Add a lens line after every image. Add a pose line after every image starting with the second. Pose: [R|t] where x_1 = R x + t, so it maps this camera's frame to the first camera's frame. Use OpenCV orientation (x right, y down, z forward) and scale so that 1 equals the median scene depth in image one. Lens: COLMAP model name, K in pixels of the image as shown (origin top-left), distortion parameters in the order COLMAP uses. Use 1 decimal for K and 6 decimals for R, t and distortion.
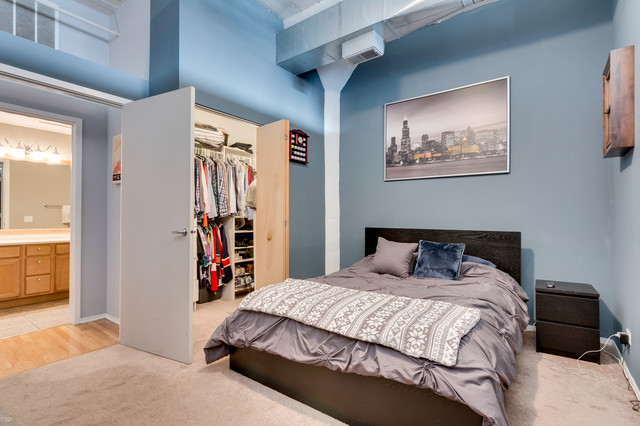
lens RADIAL K [[309.8, 0, 321.4], [0, 309.8, 214.5], [0, 0, 1]] dist [0.001804, 0.001362]
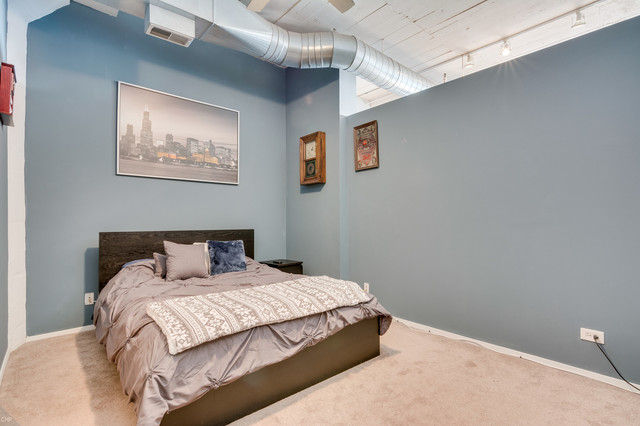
lens RADIAL K [[309.8, 0, 321.5], [0, 309.8, 213.1], [0, 0, 1]] dist [0.001804, 0.001362]
pose [[0.218146, 0.016278, 0.975780, -0.597283], [-0.006207, 0.999864, -0.015292, 0.003101], [-0.975896, -0.002721, 0.218218, 0.371560]]
